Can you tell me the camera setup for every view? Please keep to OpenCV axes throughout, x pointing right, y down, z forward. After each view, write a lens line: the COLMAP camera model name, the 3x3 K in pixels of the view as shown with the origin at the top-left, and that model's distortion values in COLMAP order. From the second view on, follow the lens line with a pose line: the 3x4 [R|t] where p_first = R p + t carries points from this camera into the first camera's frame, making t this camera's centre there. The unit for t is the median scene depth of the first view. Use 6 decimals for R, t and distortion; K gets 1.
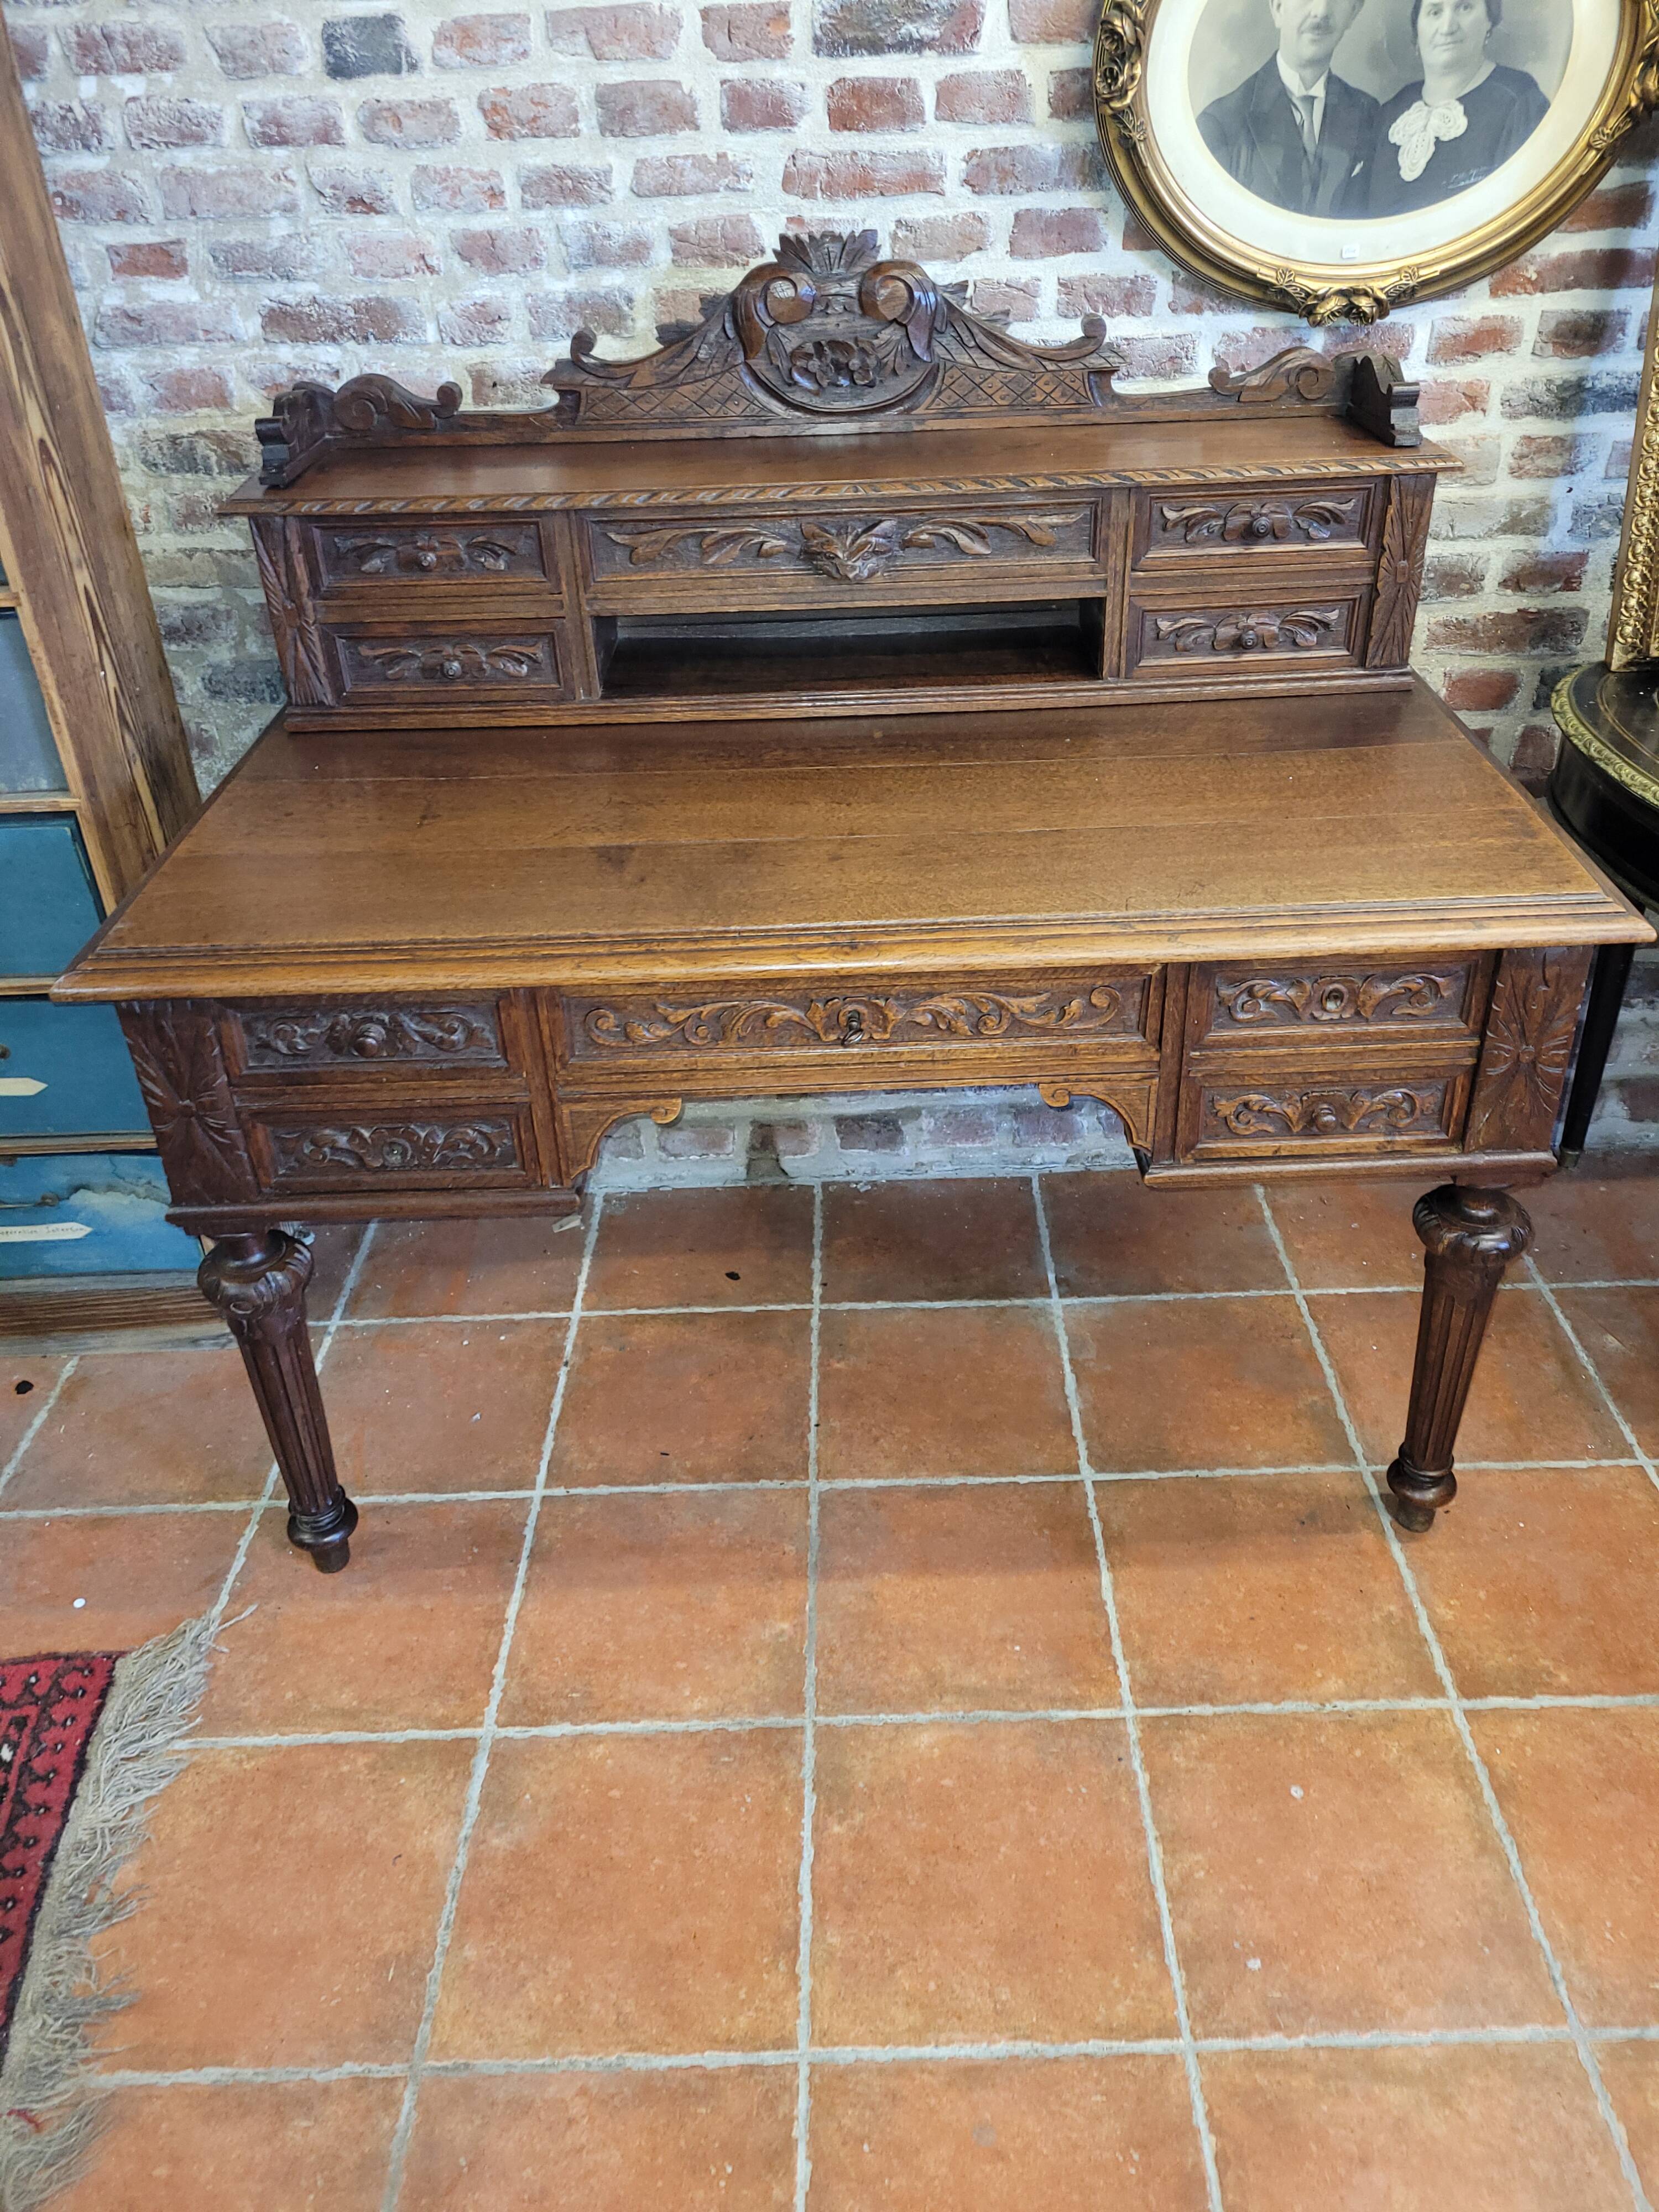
lens RADIAL K [[1657.4, 0, 860.2], [0, 1657.4, 1078.3], [0, 0, 1]] dist [0.058615, -0.049840]
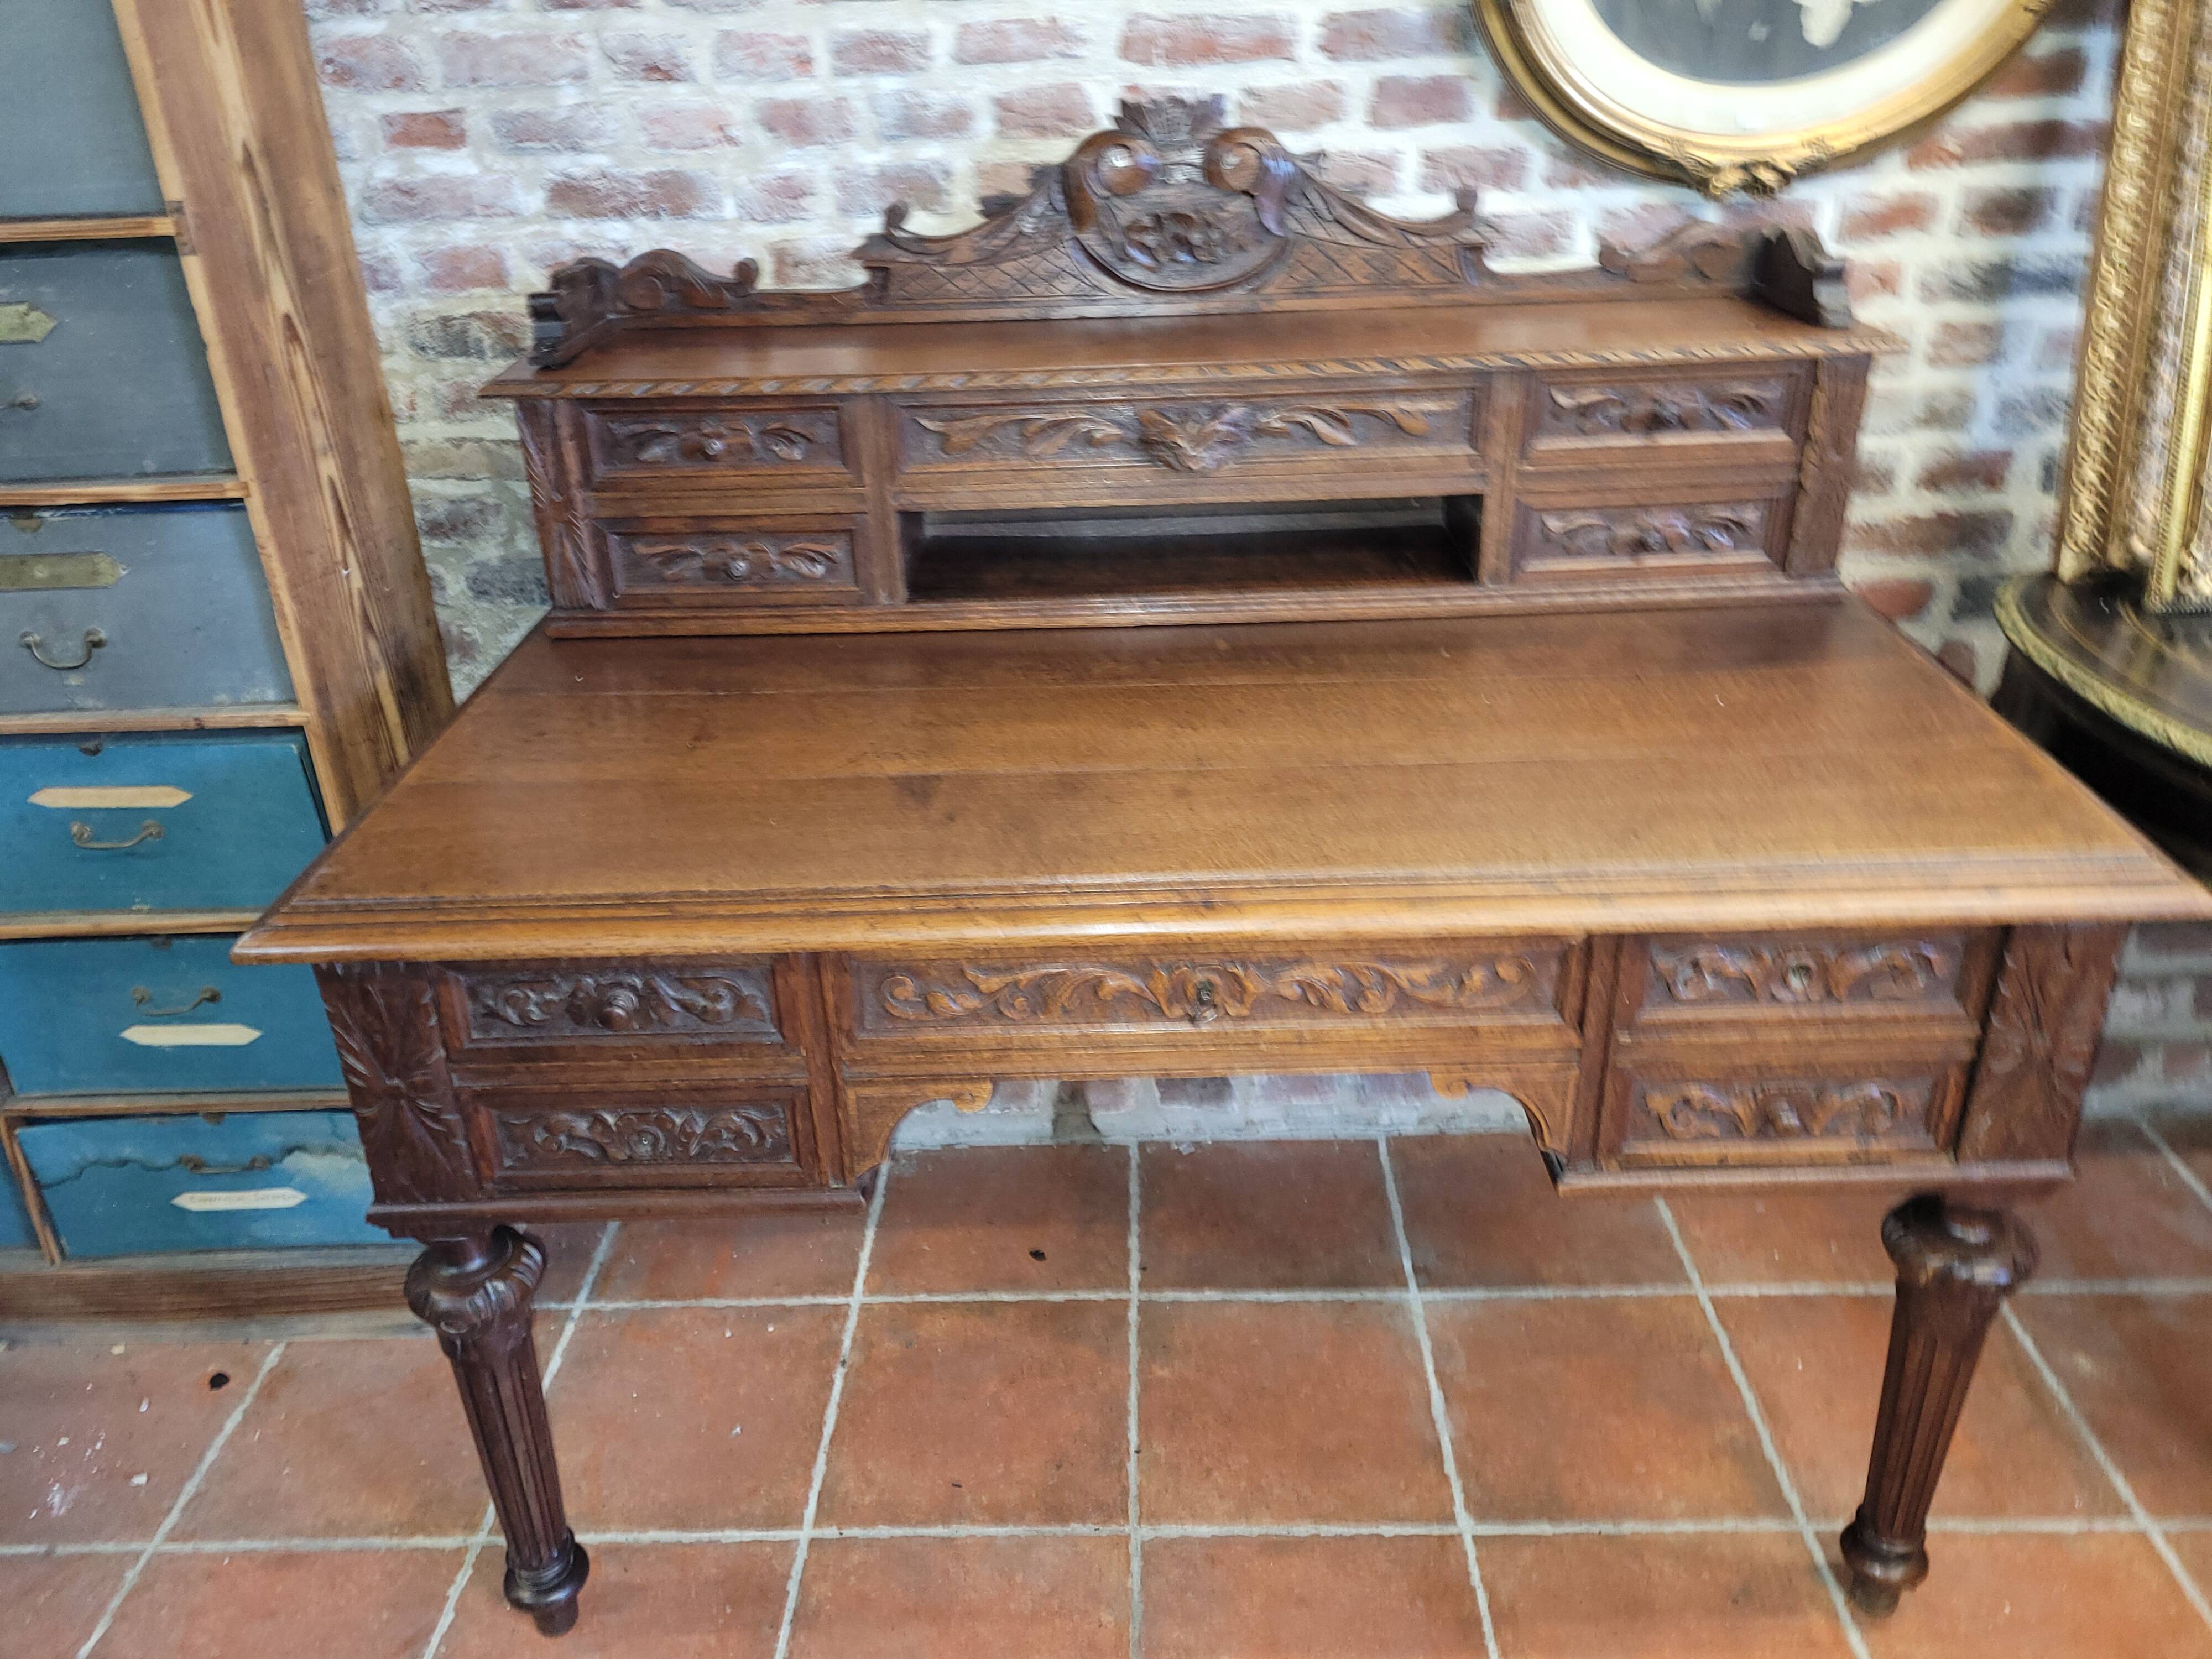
lens RADIAL K [[1657.4, 0, 1106.3], [0, 1657.4, 815.6], [0, 0, 1]] dist [0.058615, -0.049840]
pose [[0.999618, 0.010662, -0.025506, -0.025636], [-0.013016, 0.995488, -0.093993, -0.034551], [0.024389, 0.094290, 0.995246, 0.137682]]
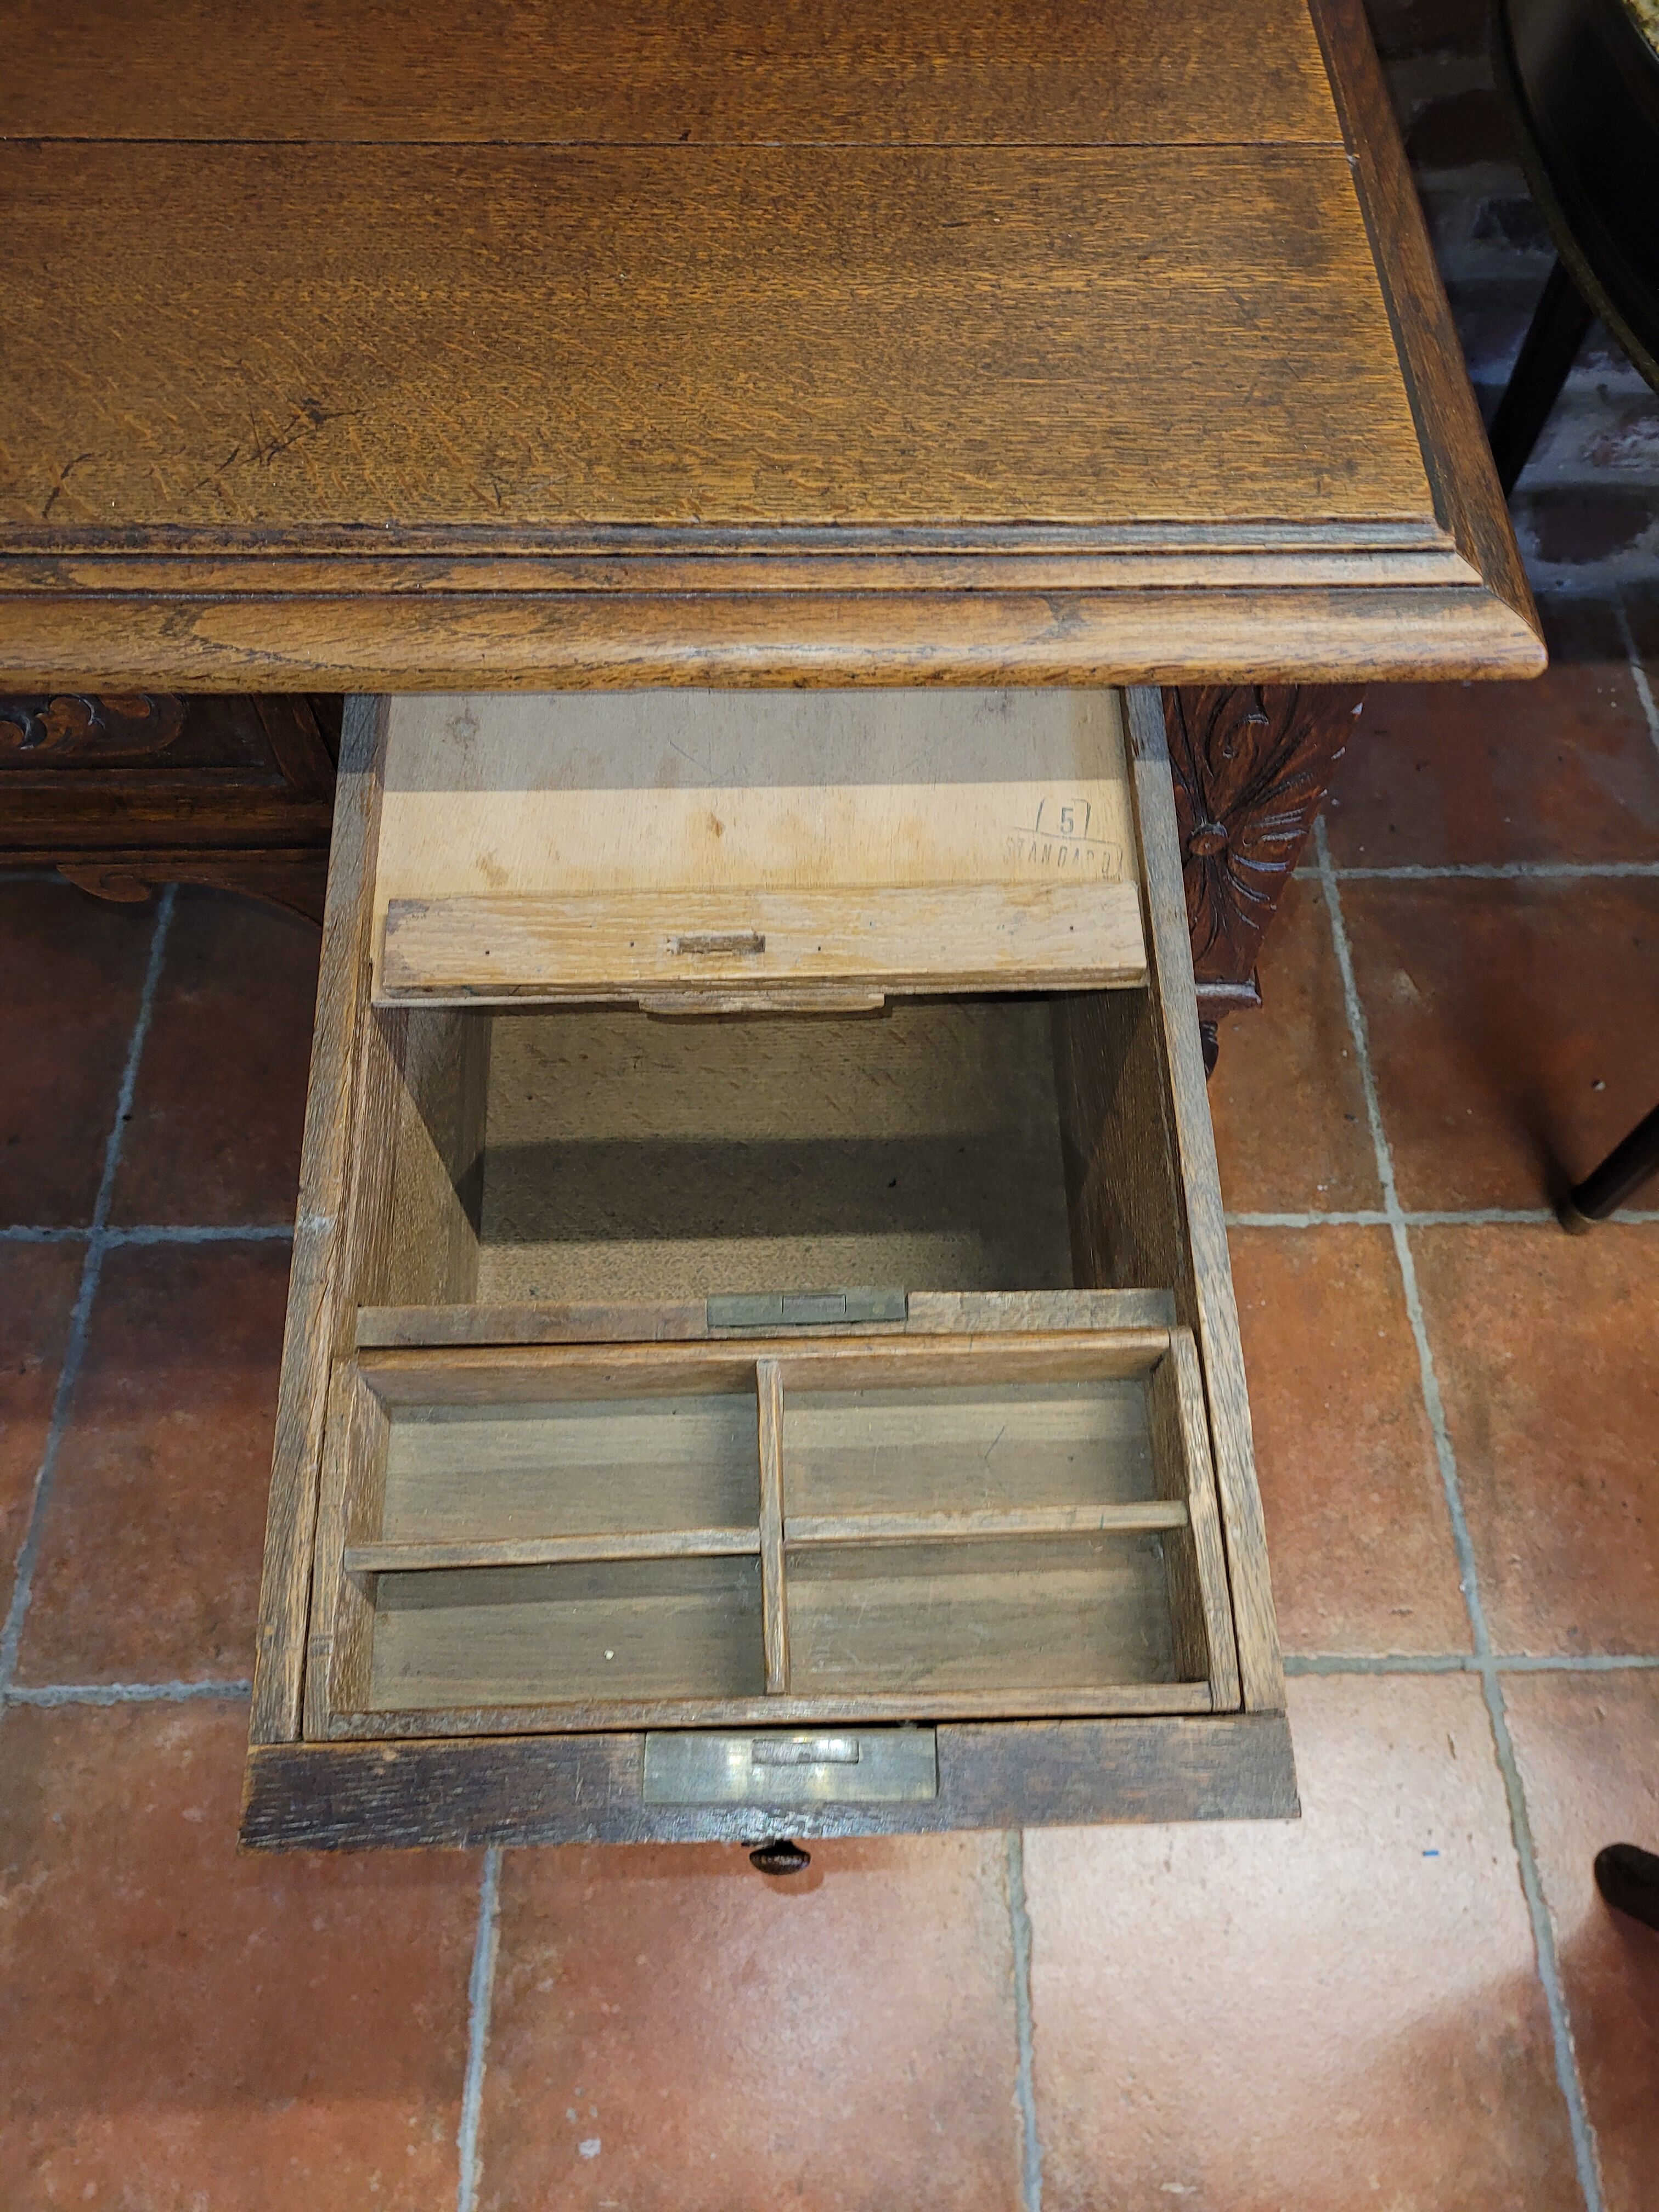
lens RADIAL K [[1672.0, 0, 860.2], [0, 1672.0, 1085.3], [0, 0, 1]] dist [0.051337, -0.047590]
pose [[0.998282, 0.016394, 0.056253, 0.230244], [-0.041781, 0.872260, 0.487254, -0.130712], [-0.041079, -0.488767, 0.871446, 0.481246]]
